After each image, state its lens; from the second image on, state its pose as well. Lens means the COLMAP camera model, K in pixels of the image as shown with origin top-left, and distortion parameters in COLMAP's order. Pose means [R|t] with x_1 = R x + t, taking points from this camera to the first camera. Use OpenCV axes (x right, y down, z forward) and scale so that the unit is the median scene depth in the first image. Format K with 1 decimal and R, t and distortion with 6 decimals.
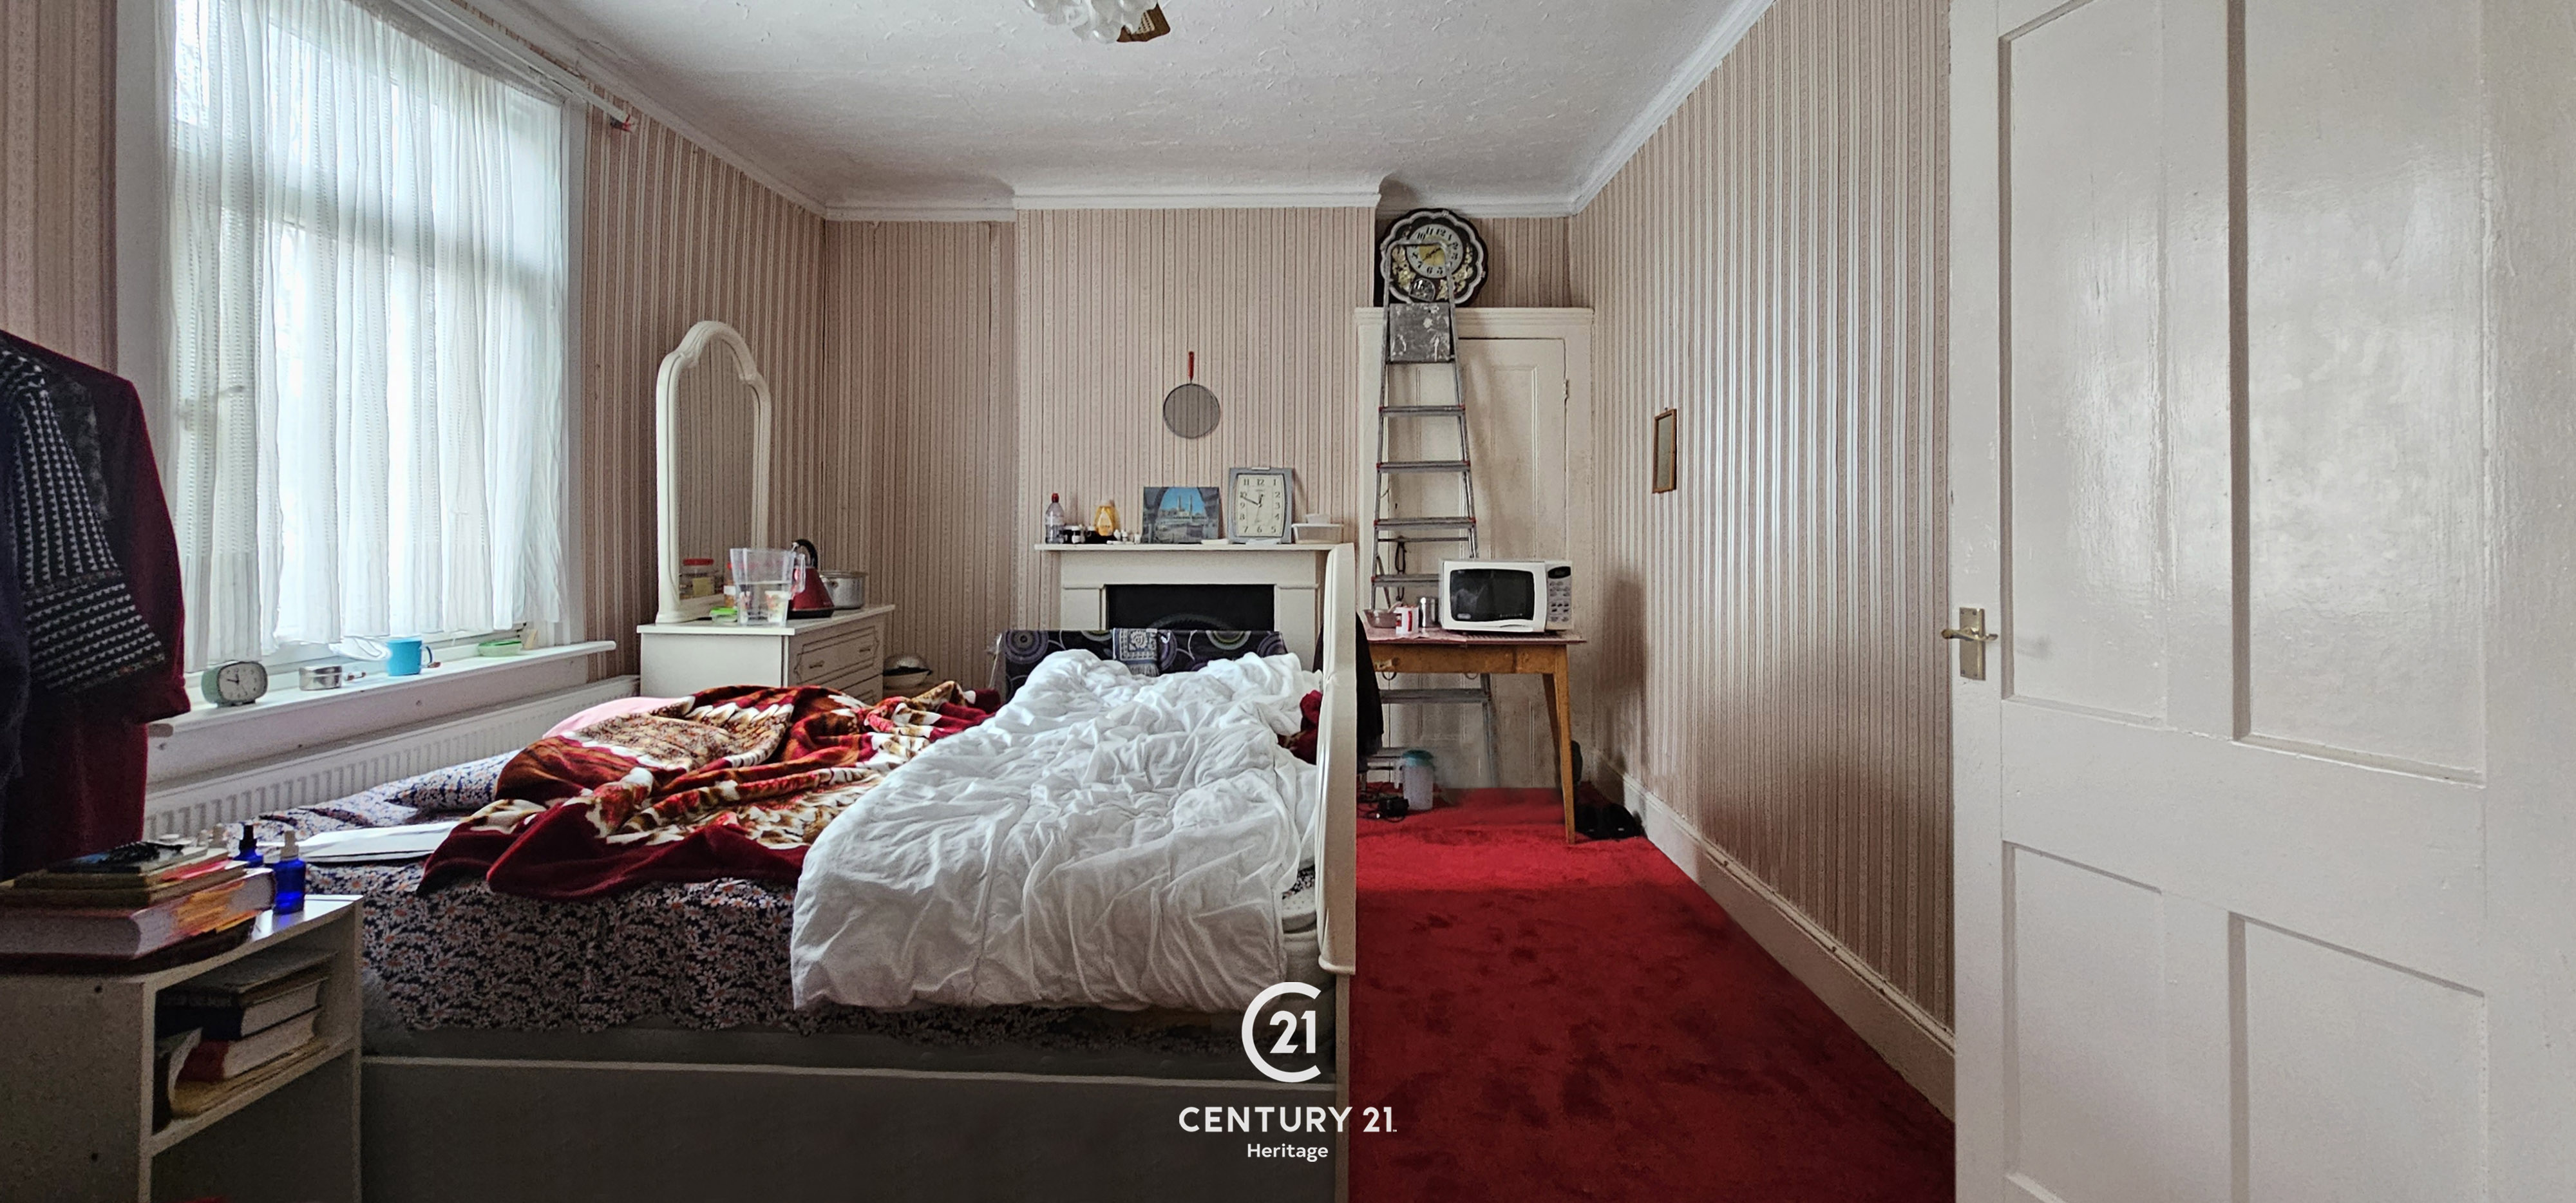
lens RADIAL K [[1179.9, 0, 1320.3], [0, 1179.9, 532.3], [0, 0, 1]] dist [-0.003837, -0.001101]
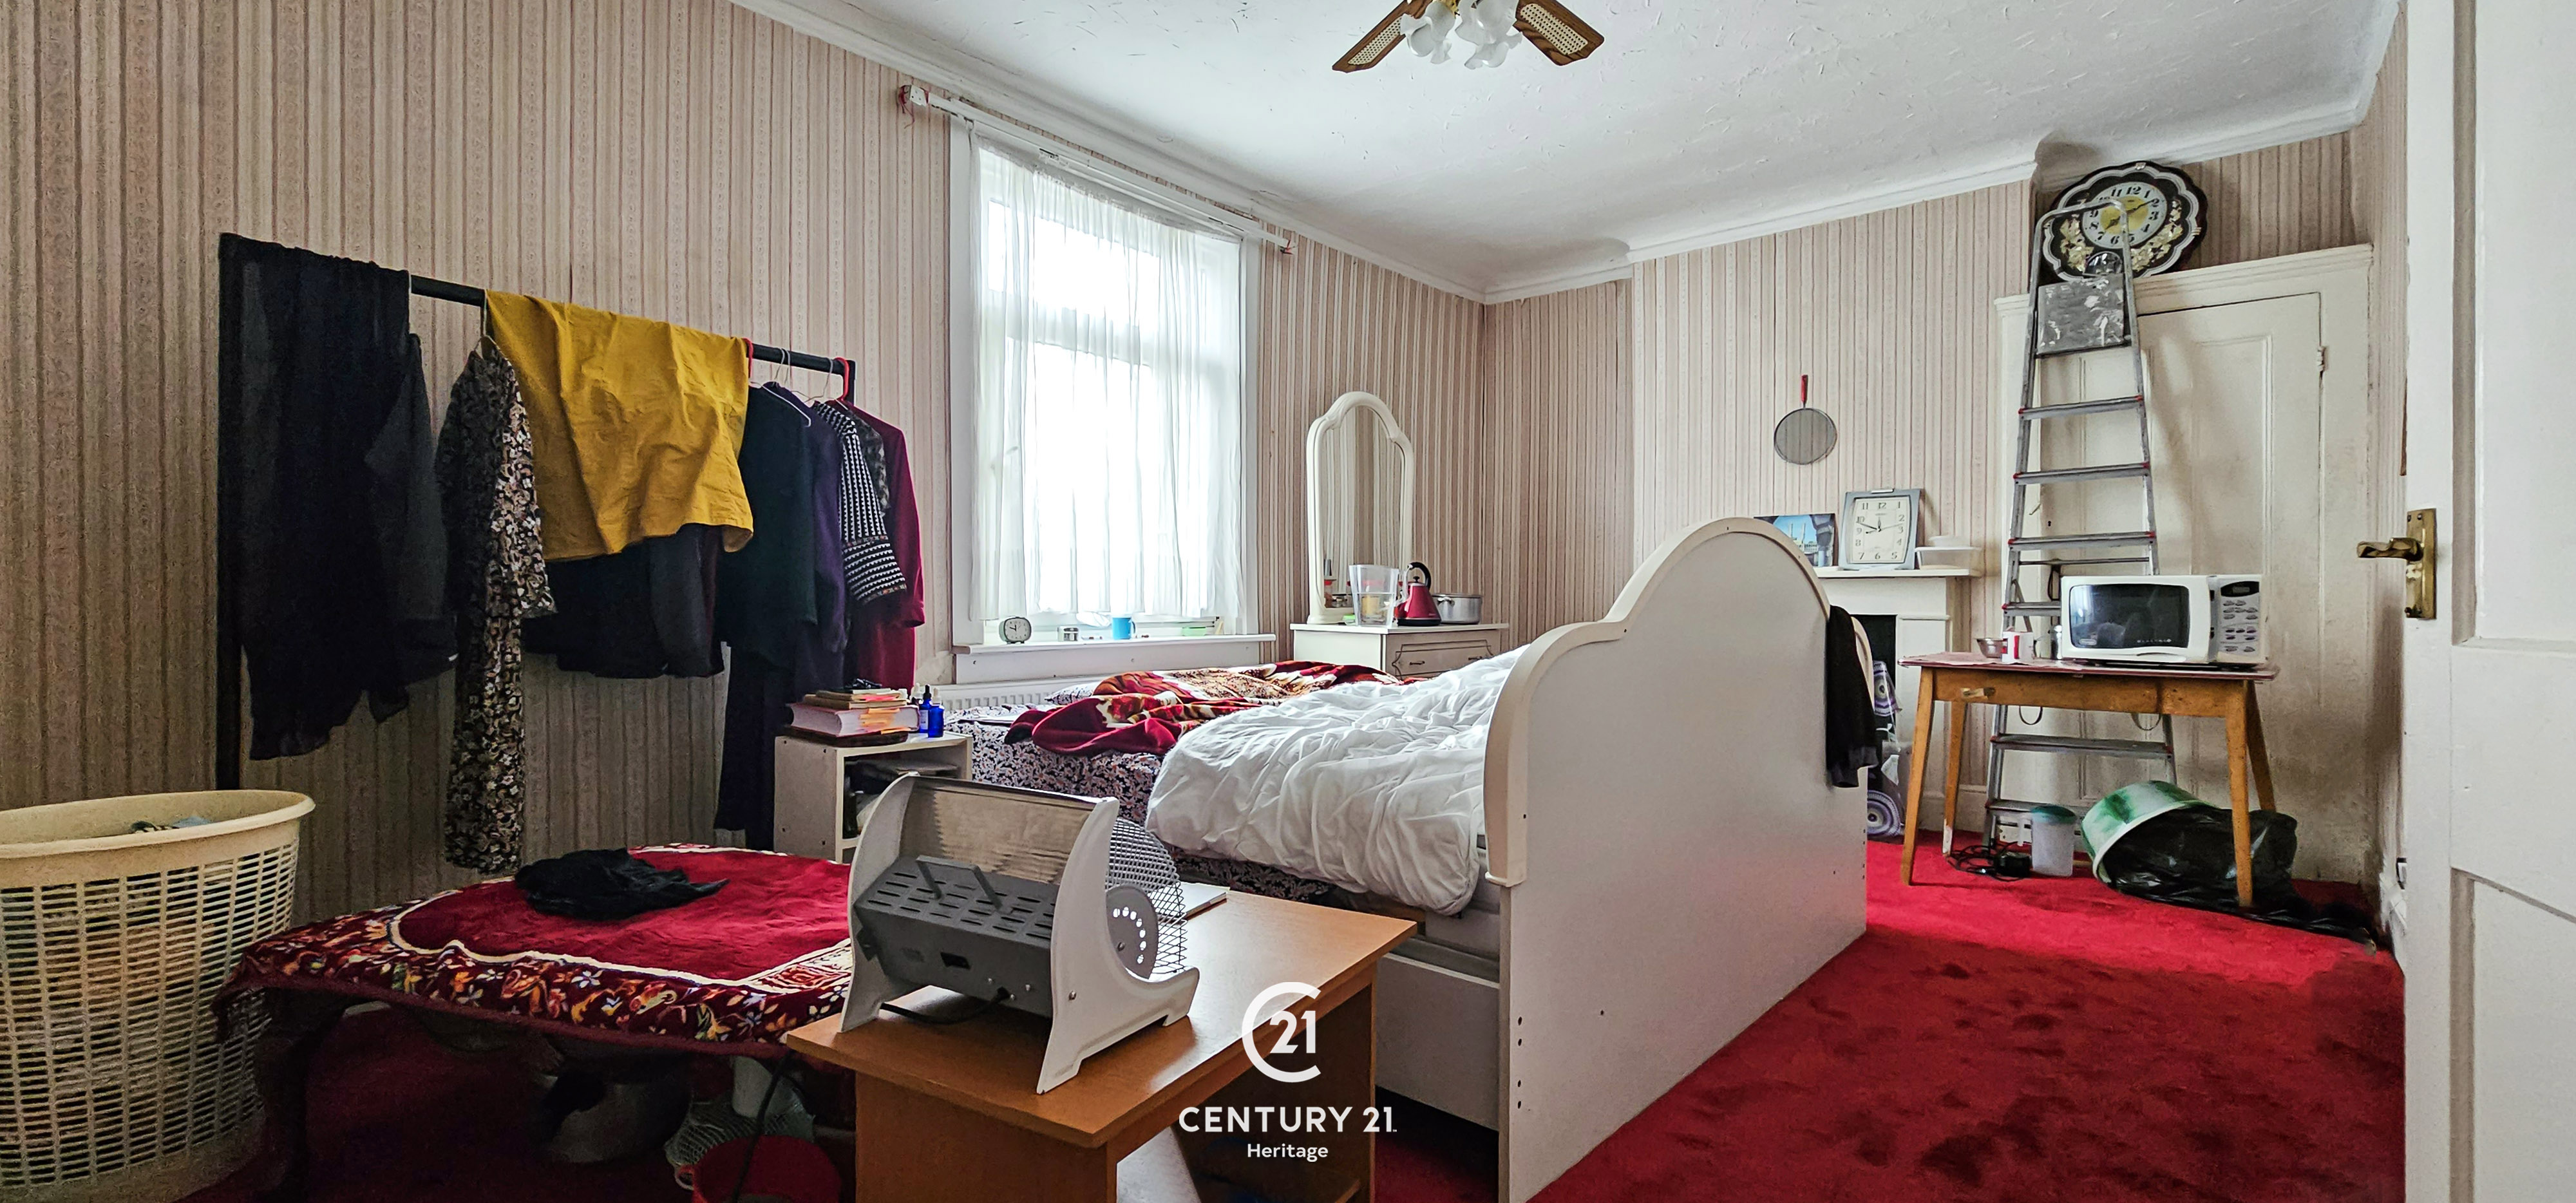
lens RADIAL K [[1083.9, 0, 1290.2], [0, 1083.9, 606.0], [0, 0, 1]] dist [-0.001869, -0.000440]
pose [[0.762942, 0.008345, -0.646413, 0.190343], [-0.008300, 0.999961, 0.003113, 0.049670], [0.646413, 0.002990, 0.762982, 0.059978]]
